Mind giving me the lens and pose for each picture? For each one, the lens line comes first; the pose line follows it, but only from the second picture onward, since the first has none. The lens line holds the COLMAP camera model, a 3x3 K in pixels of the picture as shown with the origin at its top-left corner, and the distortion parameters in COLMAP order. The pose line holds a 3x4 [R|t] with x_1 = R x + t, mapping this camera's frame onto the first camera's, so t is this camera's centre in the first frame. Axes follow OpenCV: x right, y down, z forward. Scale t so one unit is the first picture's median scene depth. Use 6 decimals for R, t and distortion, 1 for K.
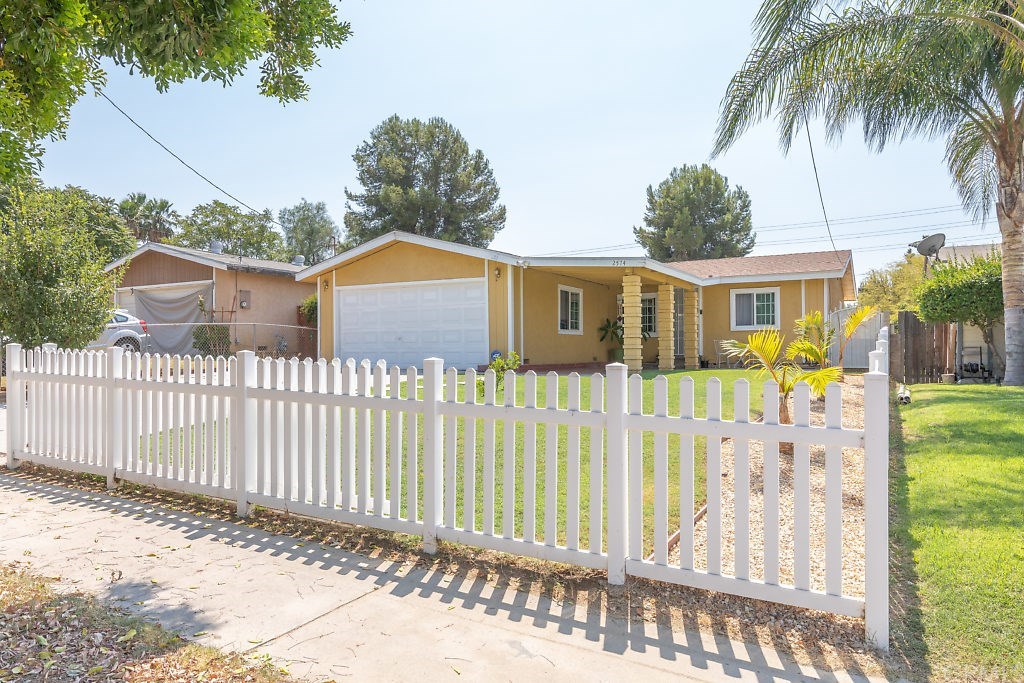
lens RADIAL K [[661.9, 0, 511.0], [0, 661.9, 356.1], [0, 0, 1]] dist [-0.000305, -0.000176]
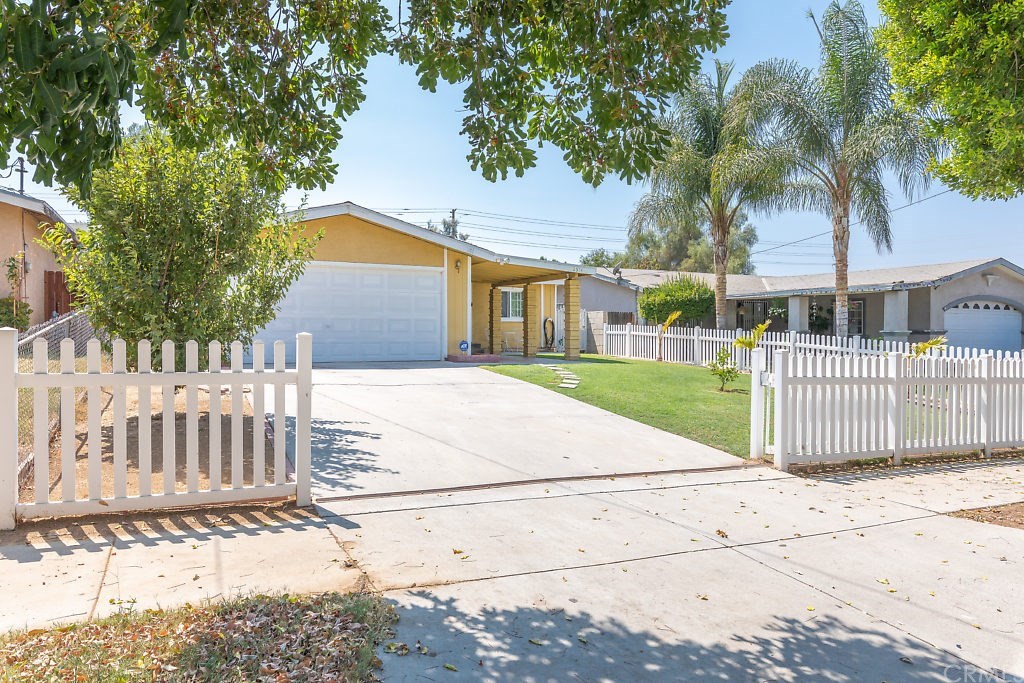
lens RADIAL K [[725.1, 0, 512.0], [0, 725.1, 341.5], [0, 0, 1]] dist [-0.002844, -0.000468]
pose [[0.559115, -0.003902, 0.829081, -0.758528], [-0.001817, 0.999981, 0.005931, -0.012212], [-0.829088, -0.004823, 0.559097, 0.259552]]
